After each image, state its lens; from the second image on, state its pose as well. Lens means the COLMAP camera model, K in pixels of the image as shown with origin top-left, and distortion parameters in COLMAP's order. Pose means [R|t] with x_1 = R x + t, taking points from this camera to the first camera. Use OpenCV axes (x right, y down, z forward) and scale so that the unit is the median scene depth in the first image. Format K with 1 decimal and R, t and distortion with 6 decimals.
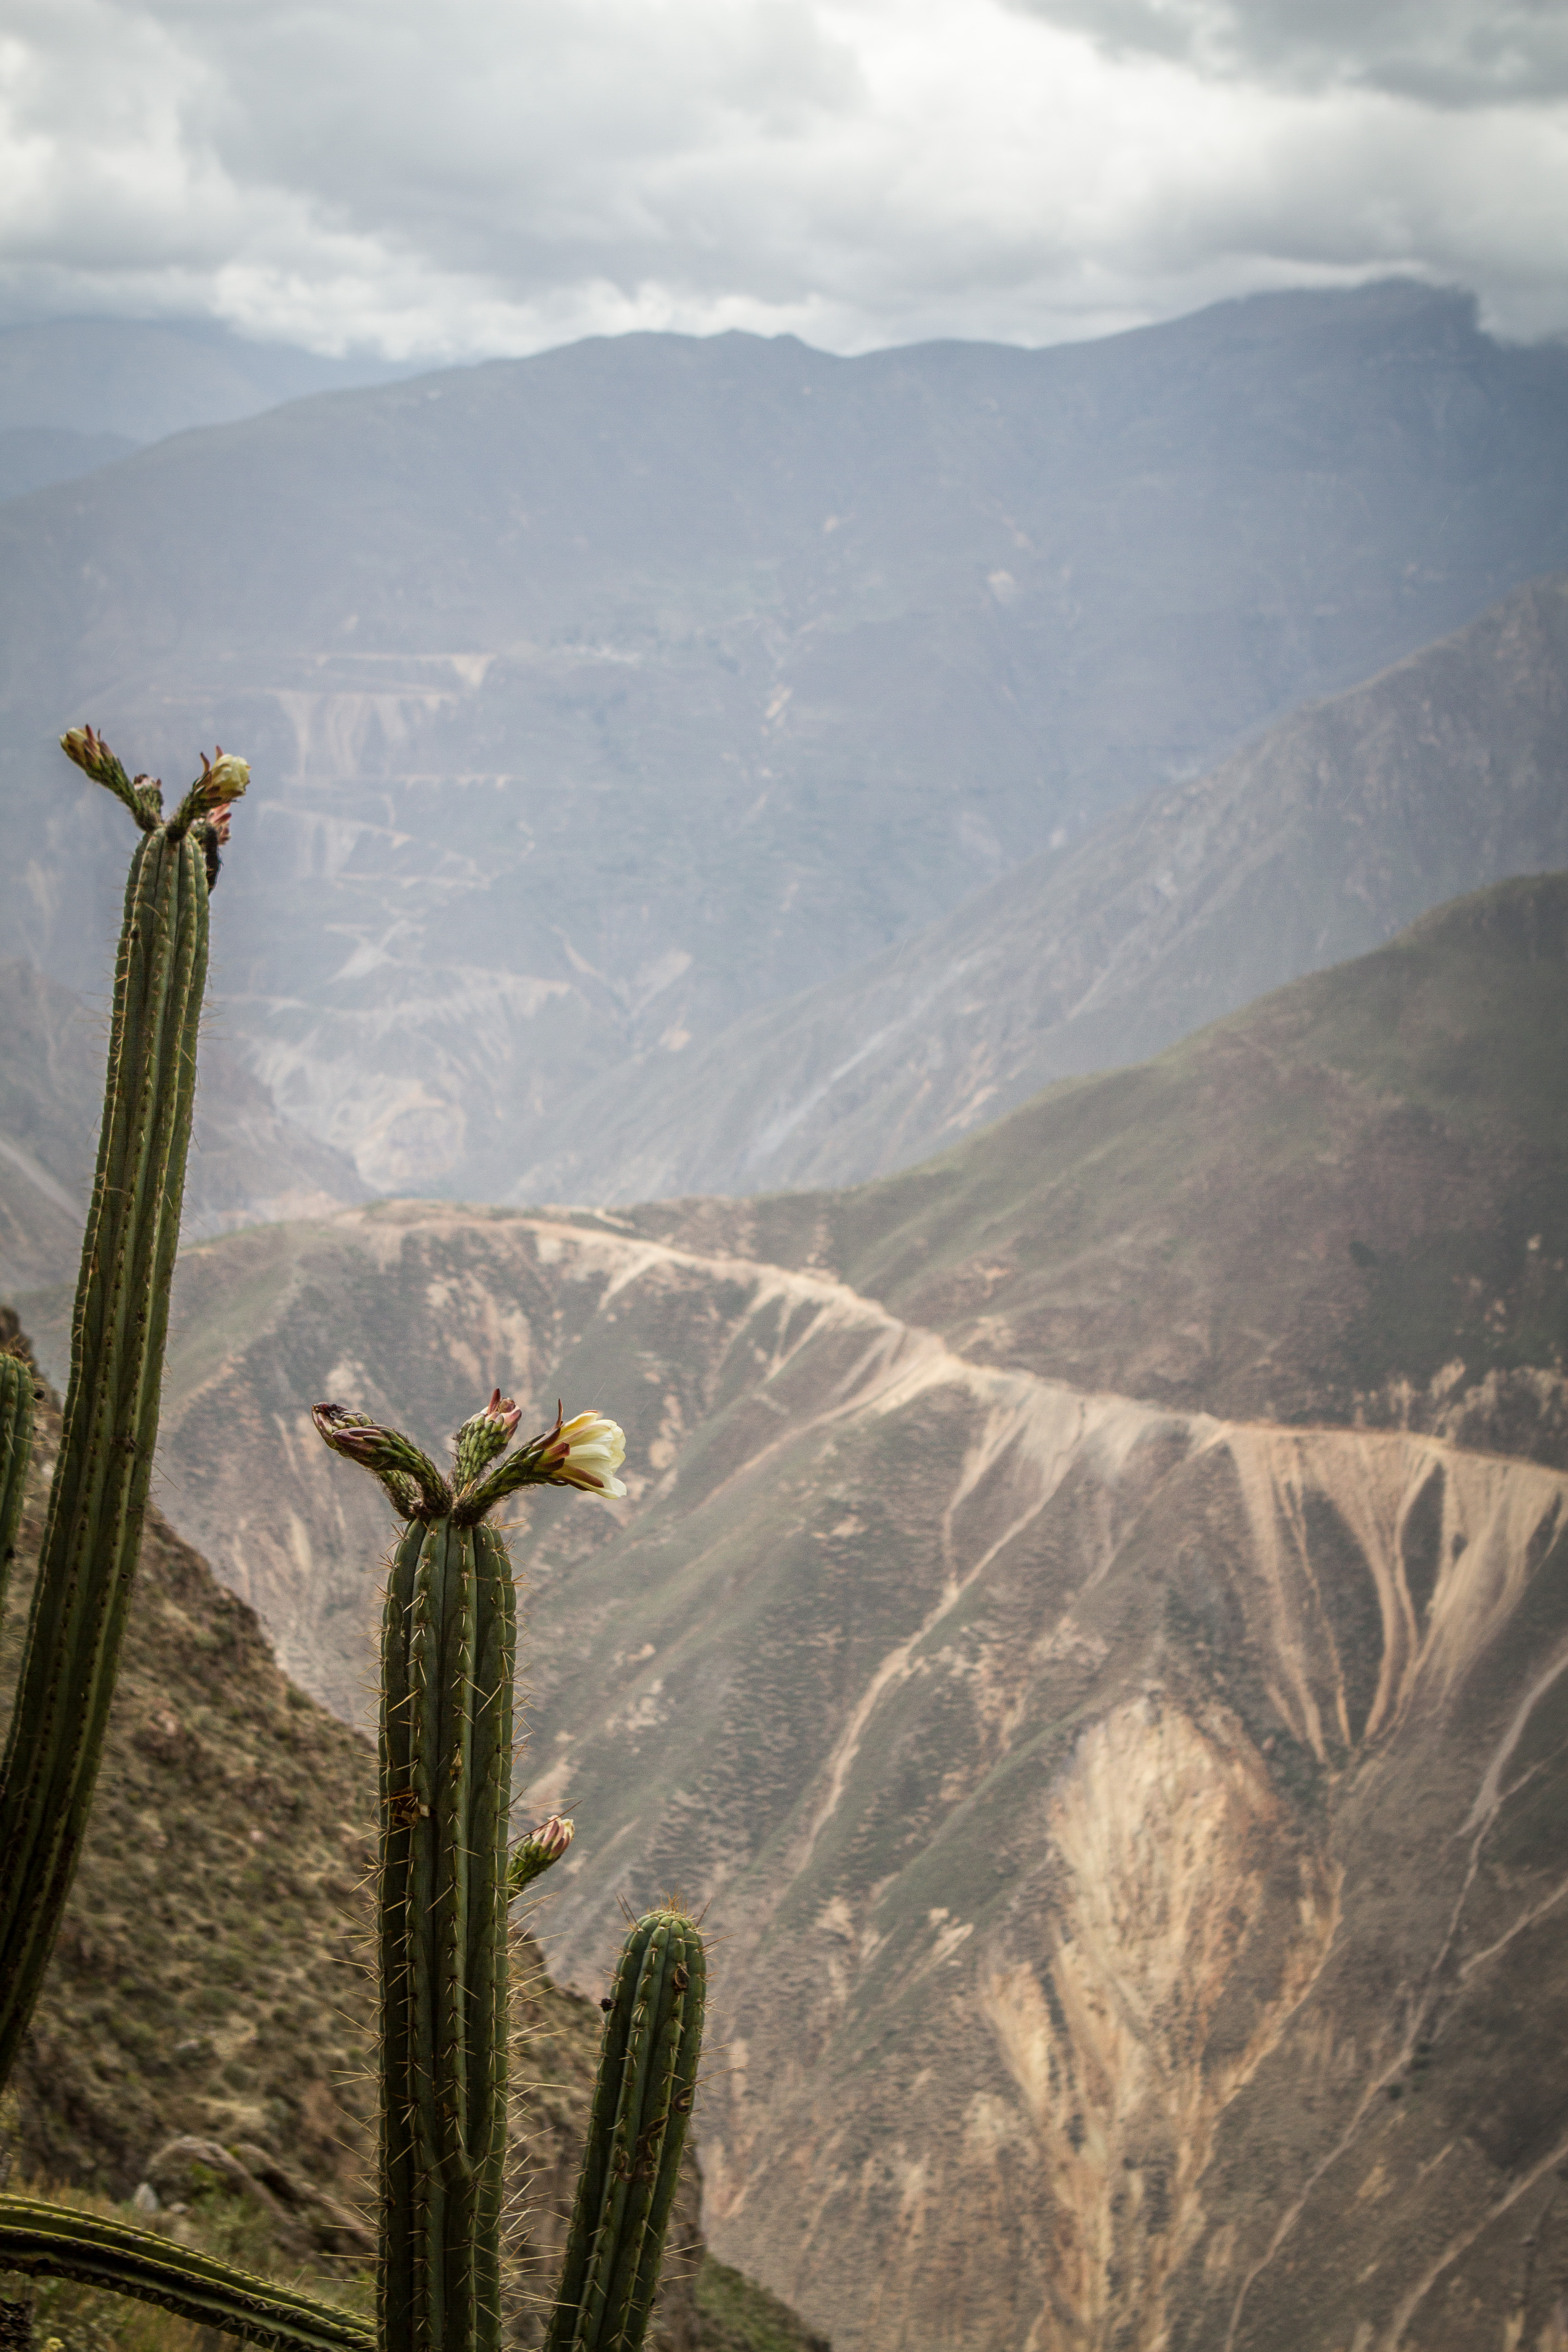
lens RADIAL K [[3992.7, 0, 784.0], [0, 3992.7, 1176.0], [0, 0, 1]] dist [-0.070995, 0.122725]
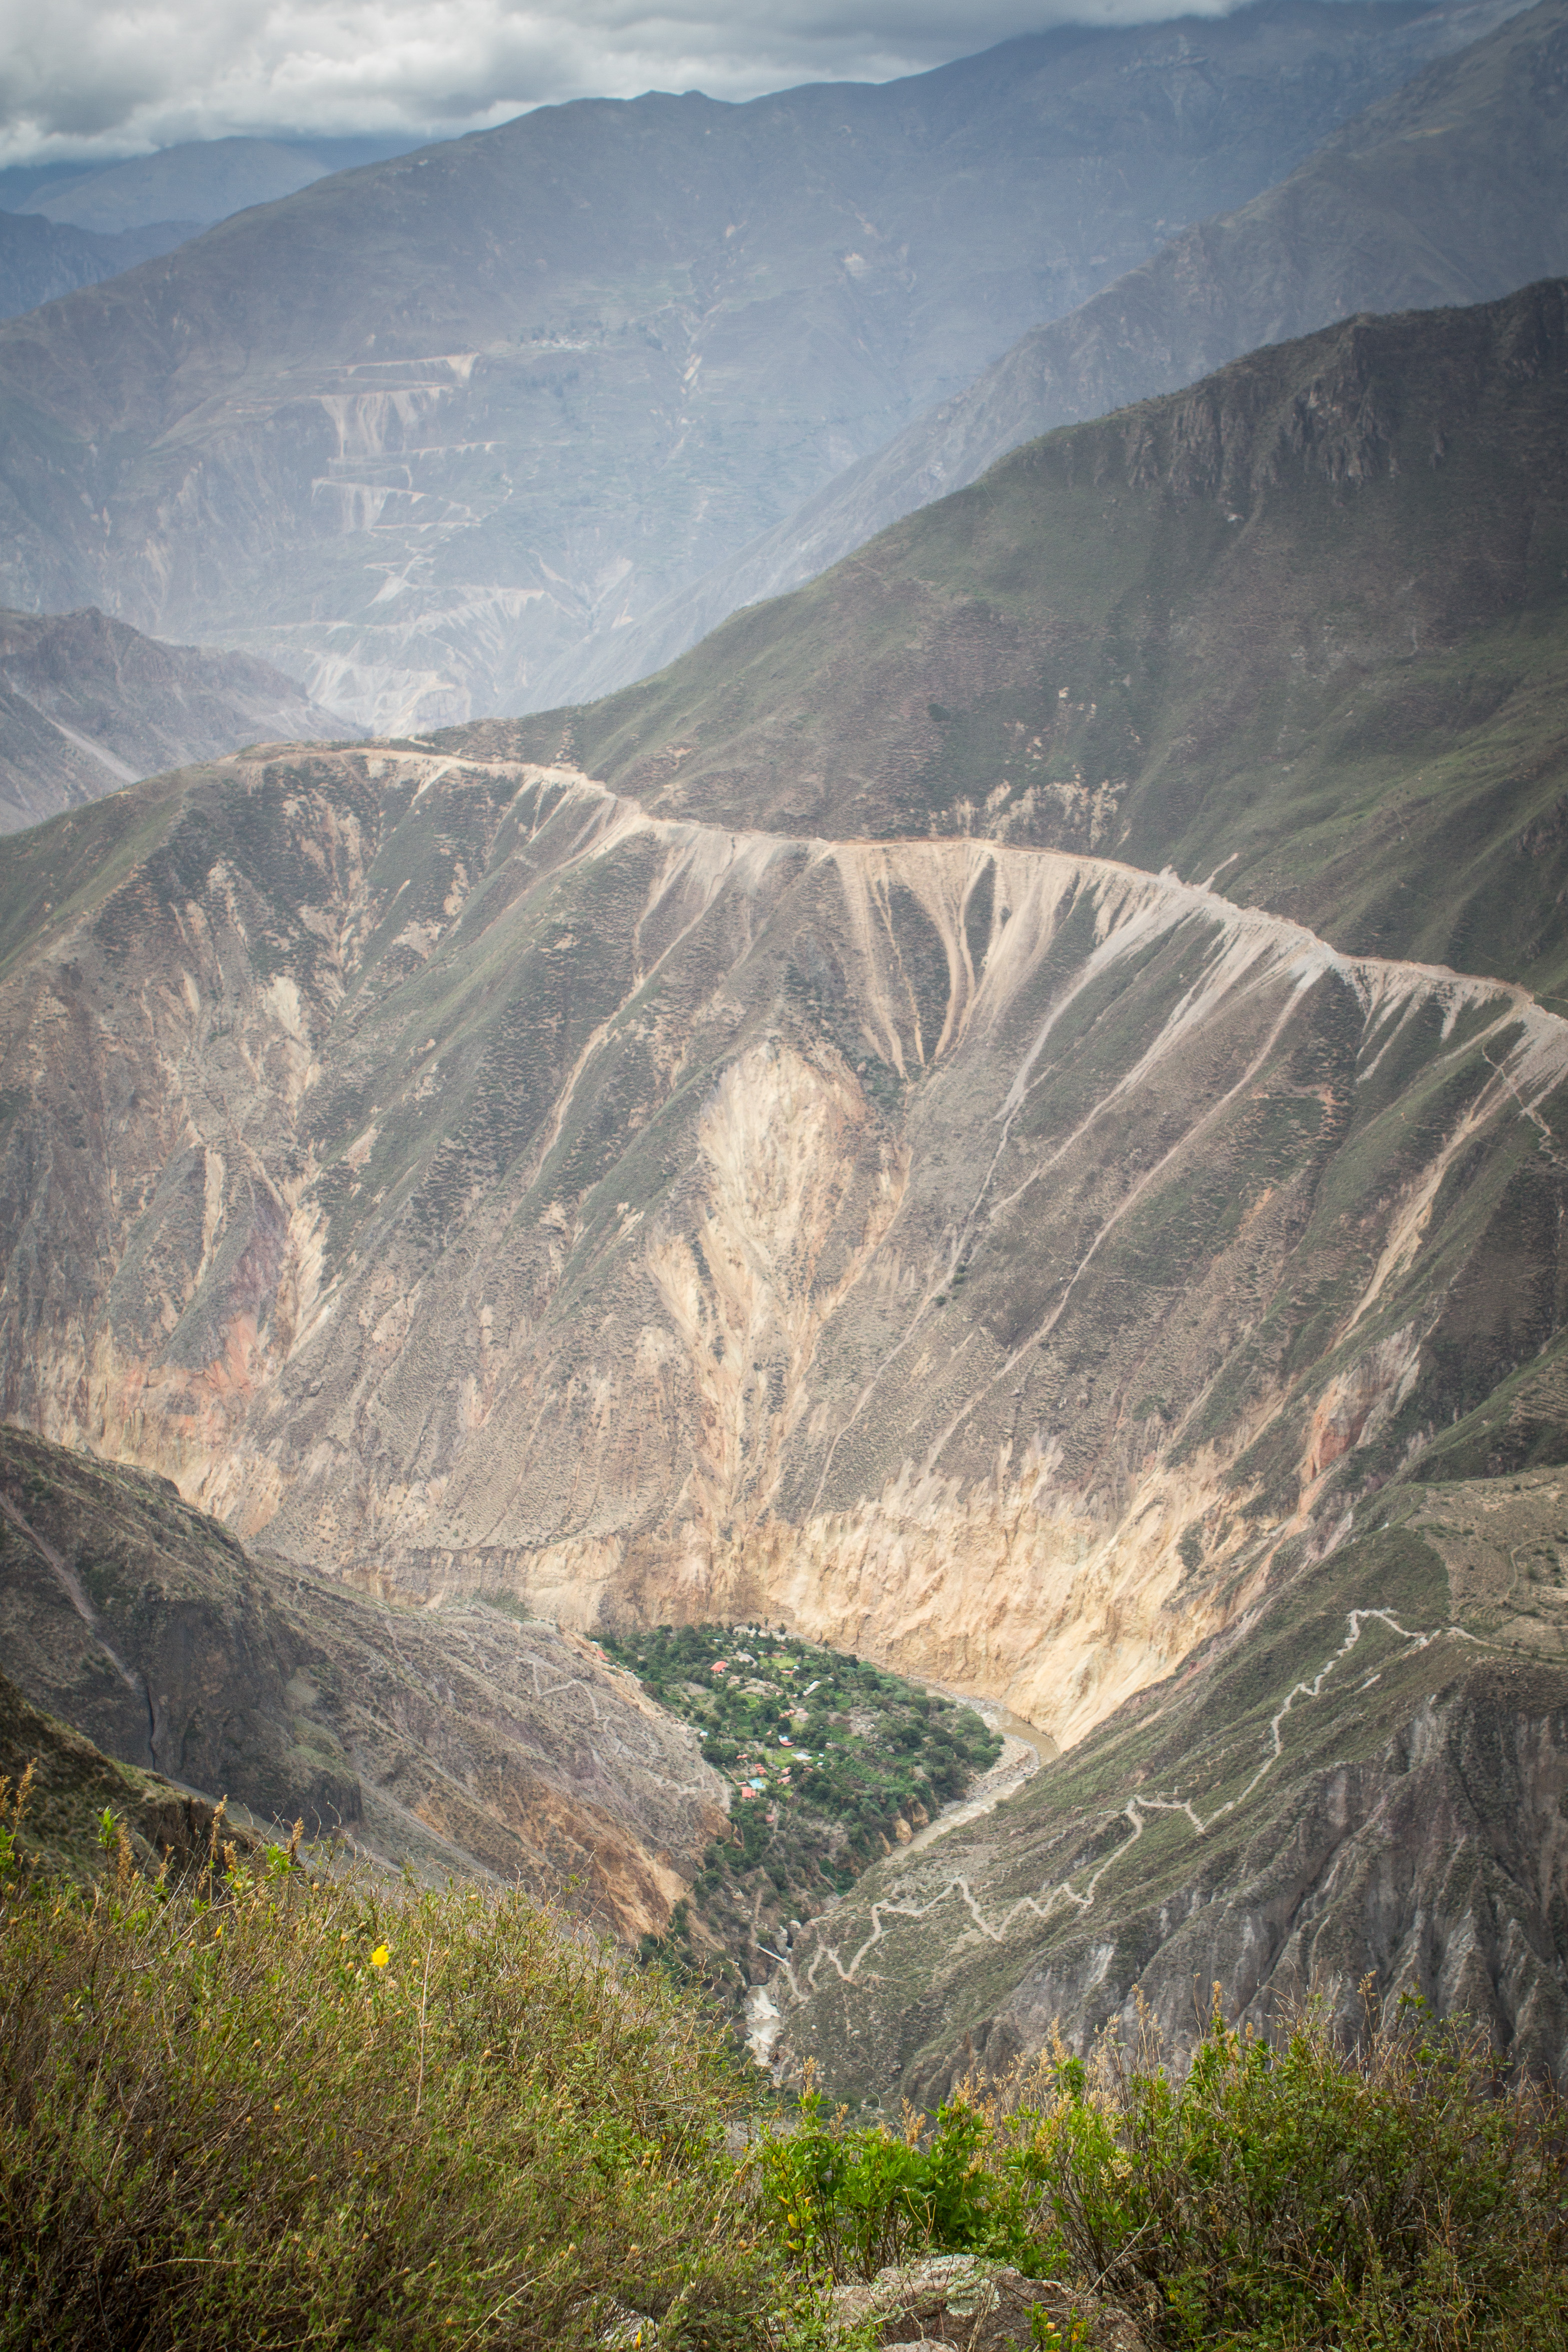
lens RADIAL K [[2883.2, 0, 784.0], [0, 2883.2, 1176.0], [0, 0, 1]] dist [-0.105631, 0.058077]
pose [[0.995506, -0.089906, -0.029739, 0.111603], [0.093399, 0.984005, 0.151691, 0.022355], [0.015626, -0.153787, 0.987980, -0.003490]]
